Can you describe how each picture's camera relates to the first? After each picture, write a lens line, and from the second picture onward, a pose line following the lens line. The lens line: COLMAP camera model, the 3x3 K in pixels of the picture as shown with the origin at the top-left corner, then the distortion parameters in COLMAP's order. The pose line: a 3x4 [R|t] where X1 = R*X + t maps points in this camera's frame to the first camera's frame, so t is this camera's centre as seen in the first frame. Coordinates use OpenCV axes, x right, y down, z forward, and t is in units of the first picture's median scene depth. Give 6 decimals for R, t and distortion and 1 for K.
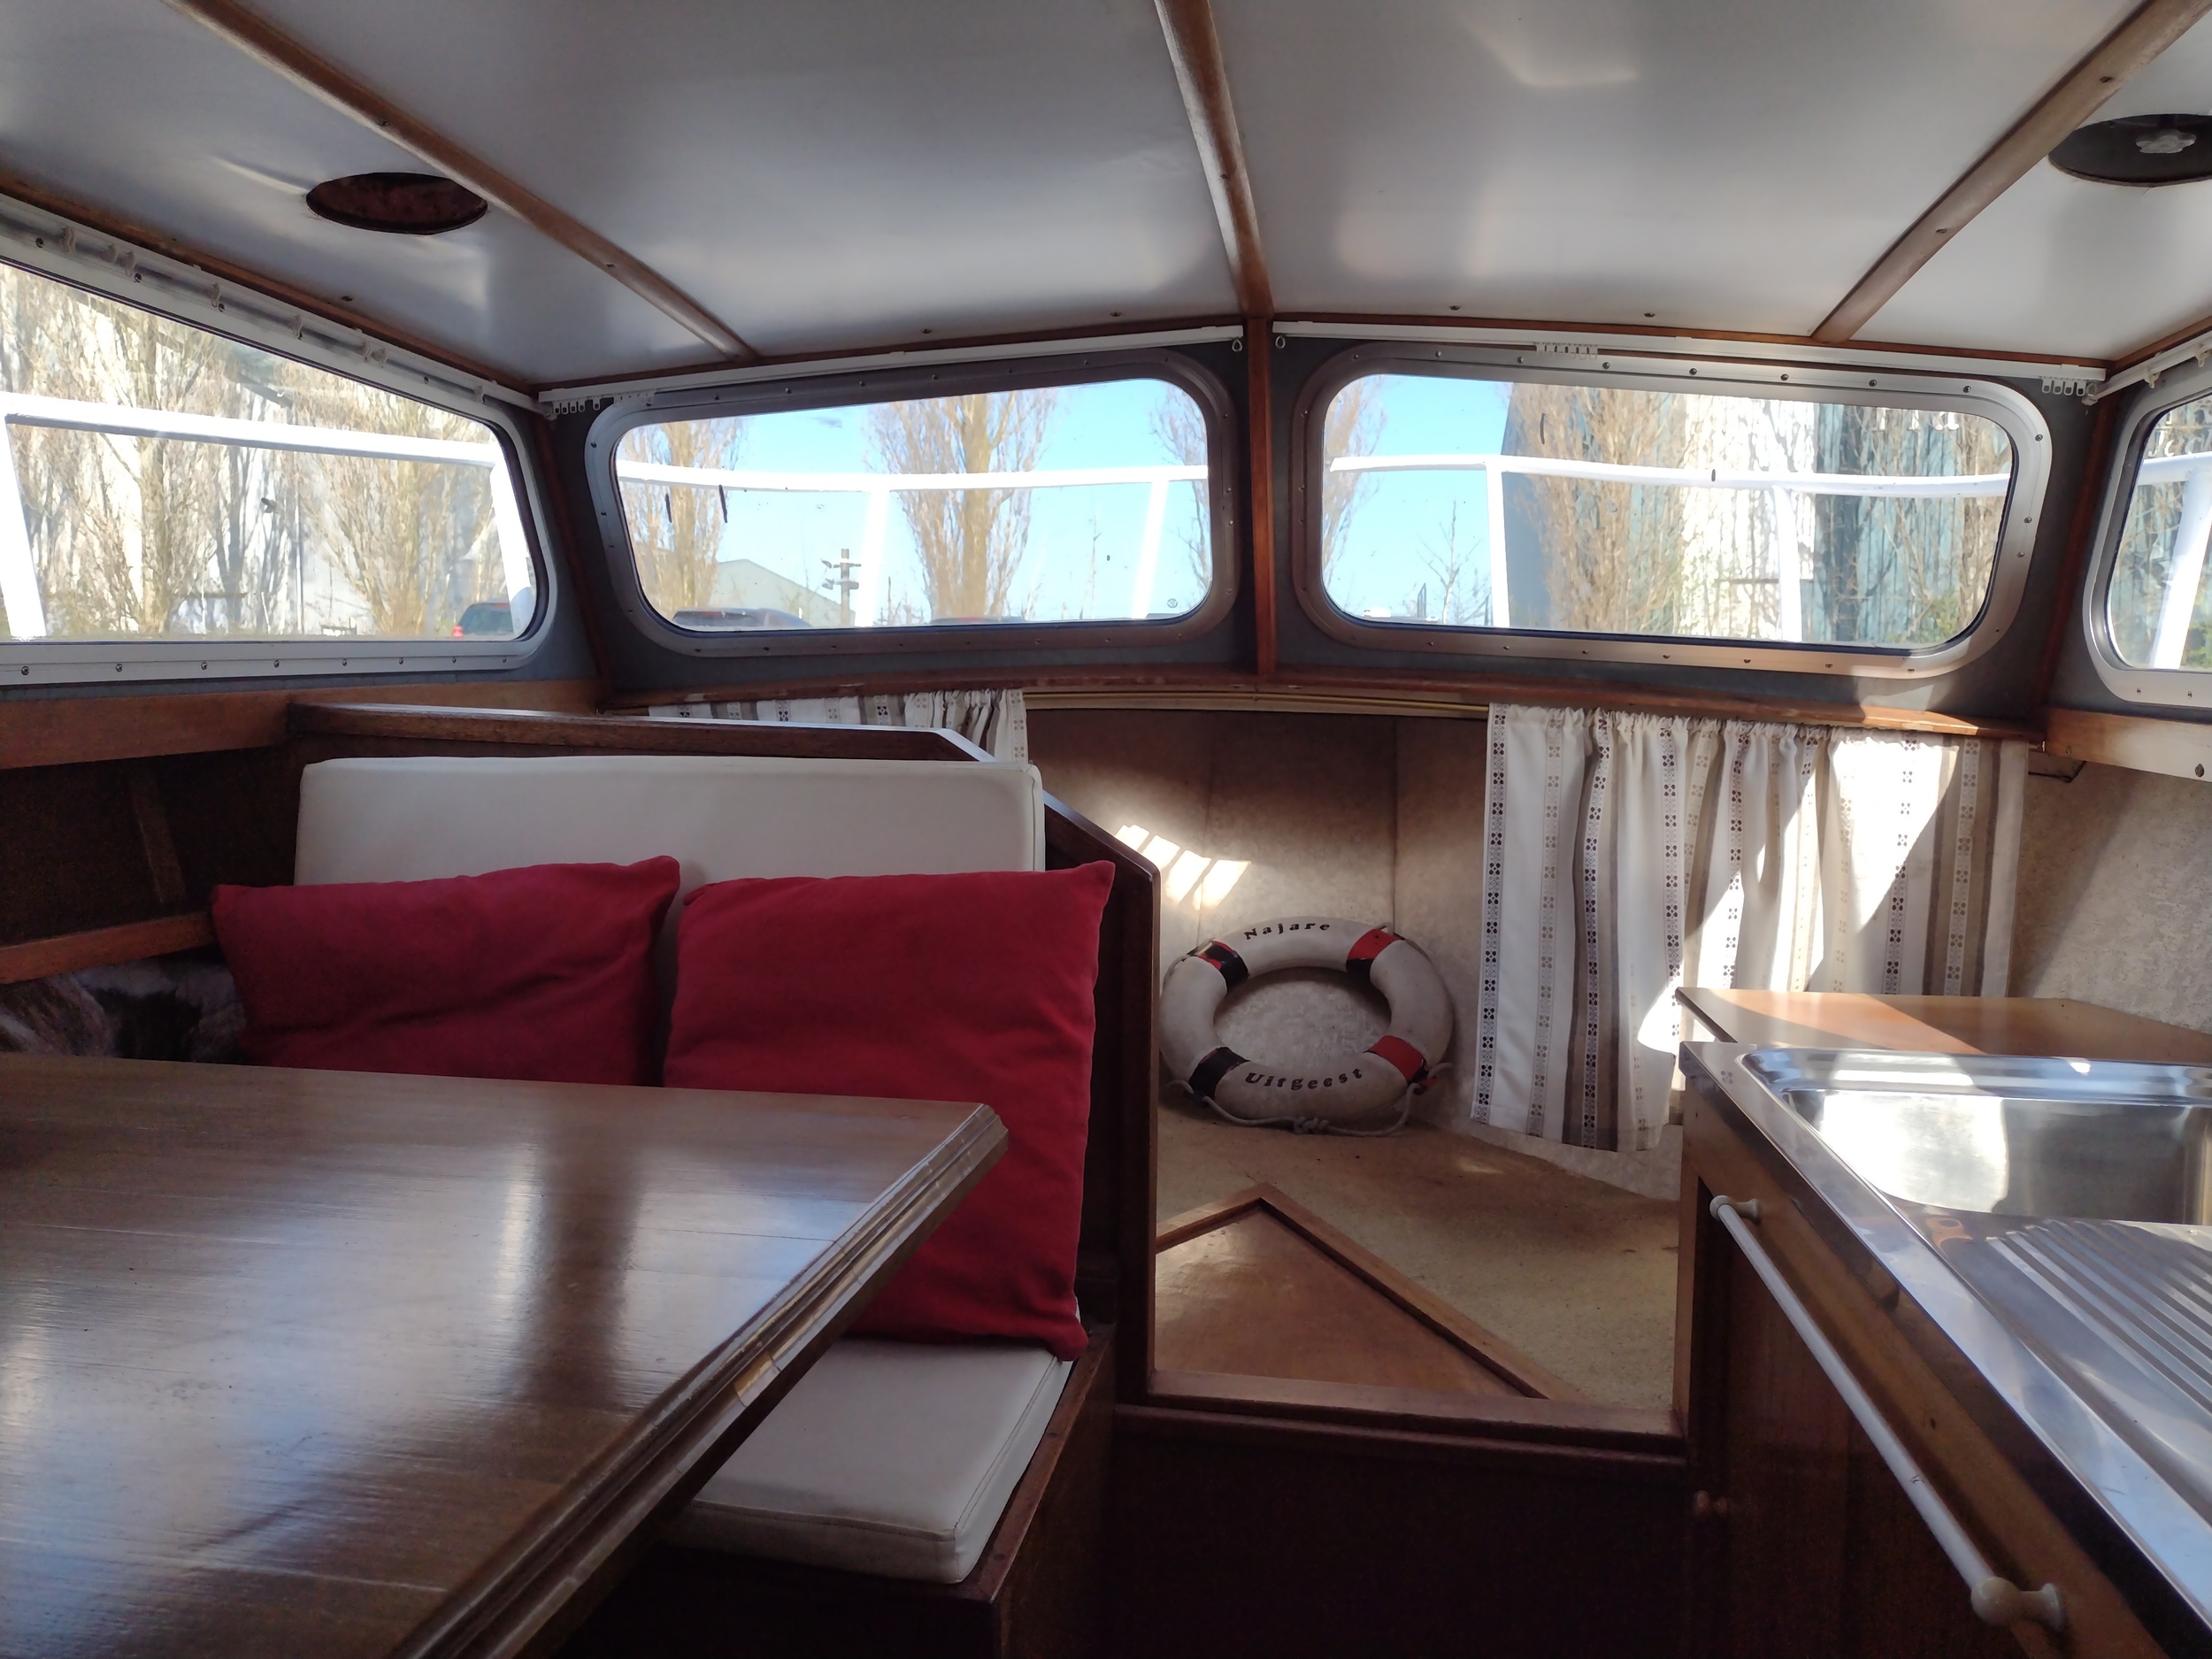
lens RADIAL K [[1732.9, 0, 1092.7], [0, 1732.9, 816.3], [0, 0, 1]] dist [0.080411, -0.167138]
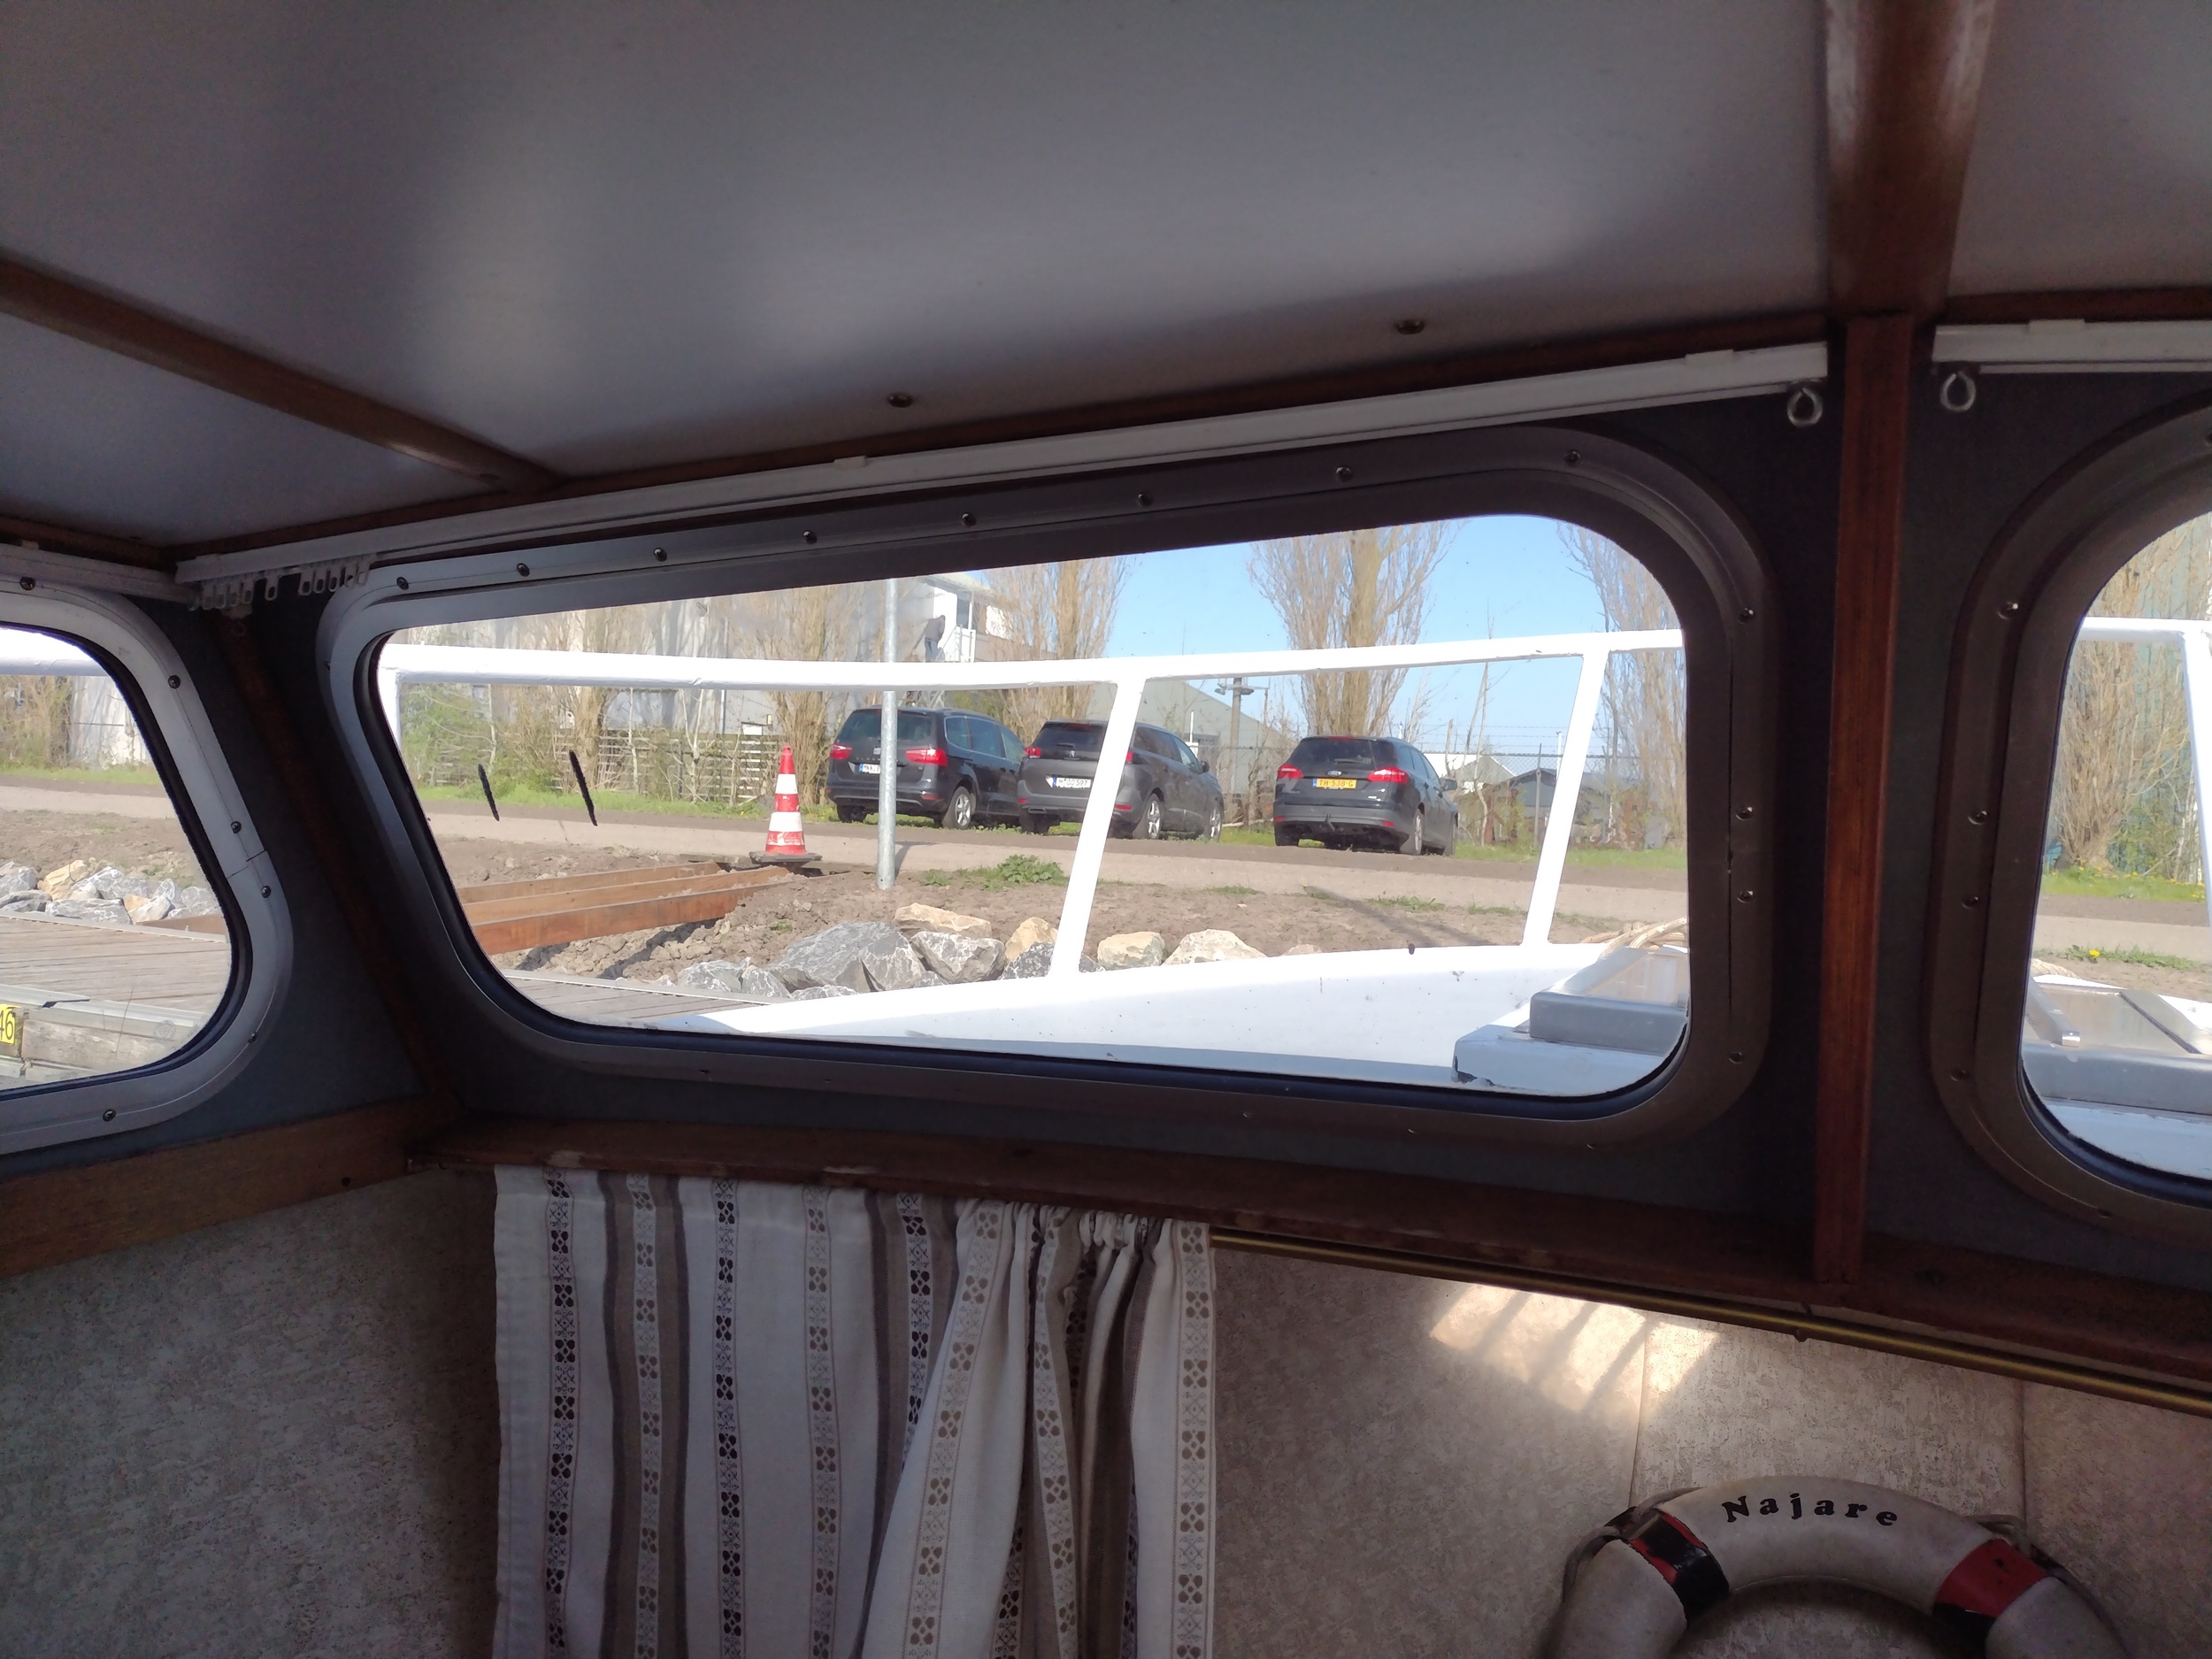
lens RADIAL K [[1712.3, 0, 1030.4], [0, 1712.3, 826.8], [0, 0, 1]] dist [-0.002850, -0.003420]
pose [[0.957948, 0.036123, -0.284658, 0.036839], [-0.050546, 0.997775, -0.043483, -0.161462], [0.282454, 0.056043, 0.957642, 0.619329]]
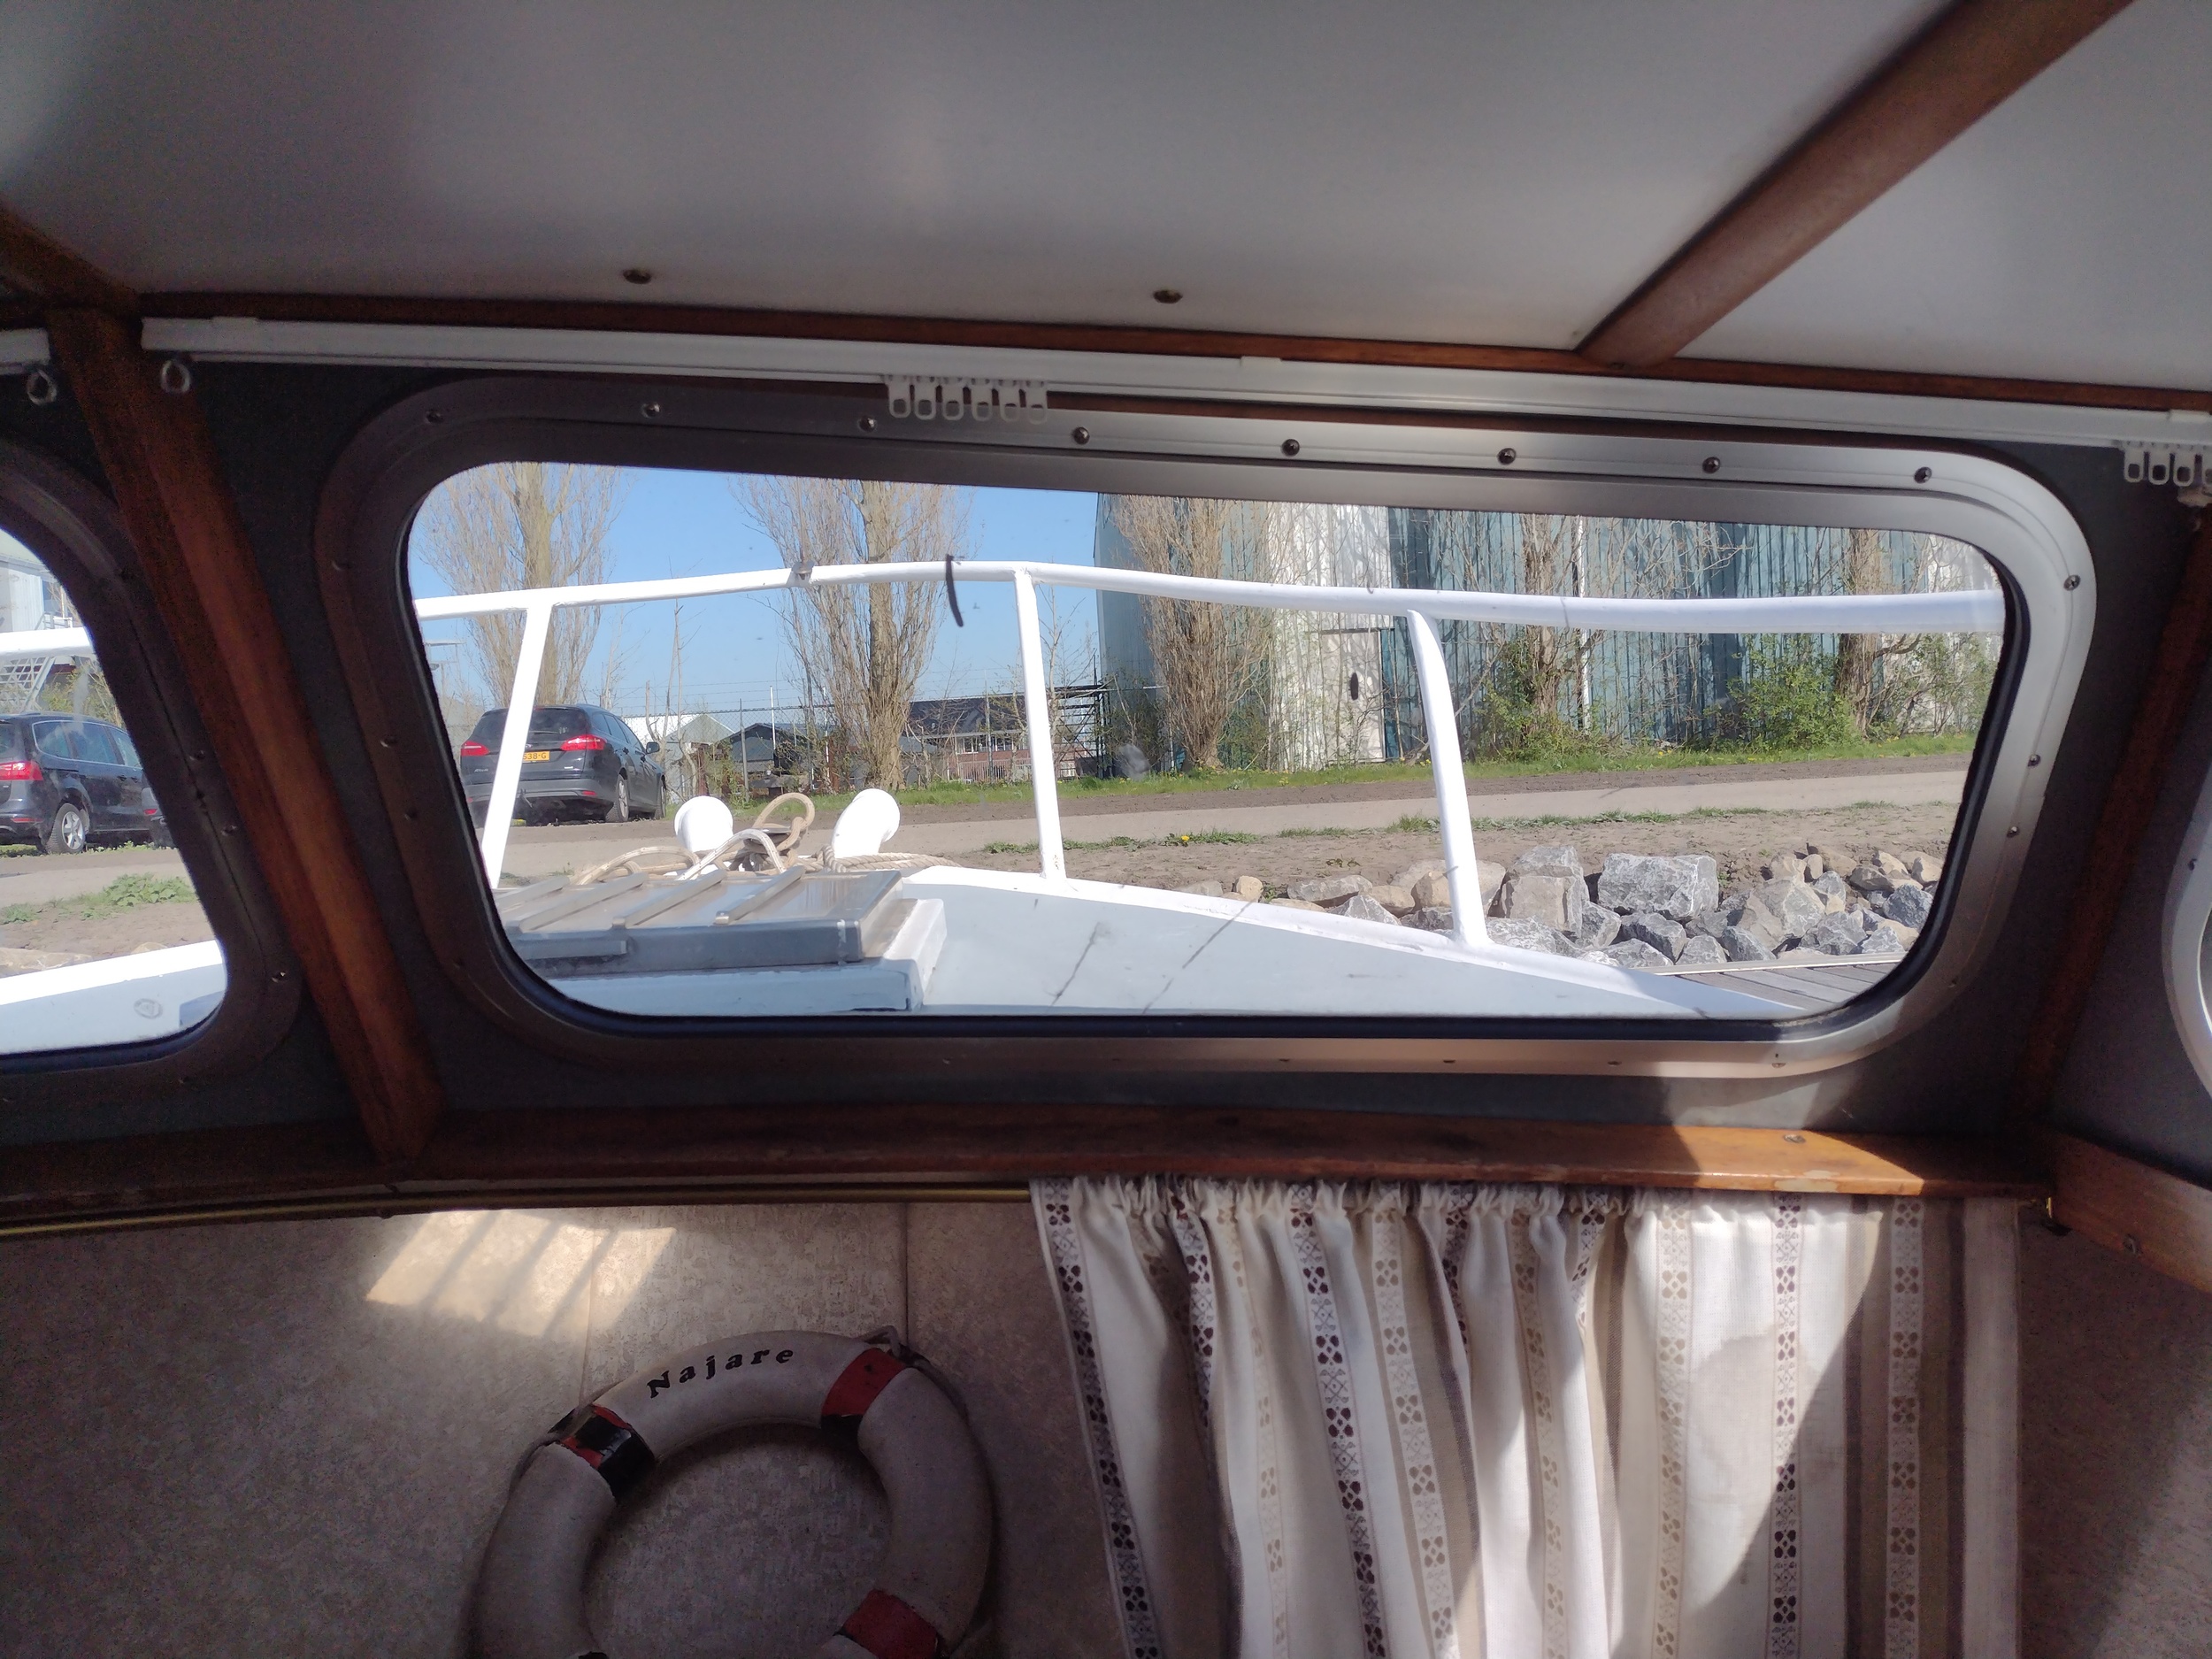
lens RADIAL K [[1703.6, 0, 1163.1], [0, 1703.6, 819.1], [0, 0, 1]] dist [0.012705, -0.042502]
pose [[0.969003, -0.071306, 0.236533, 0.198165], [0.076996, 0.996920, -0.014894, -0.151044], [-0.234743, 0.032644, 0.971509, 0.576834]]
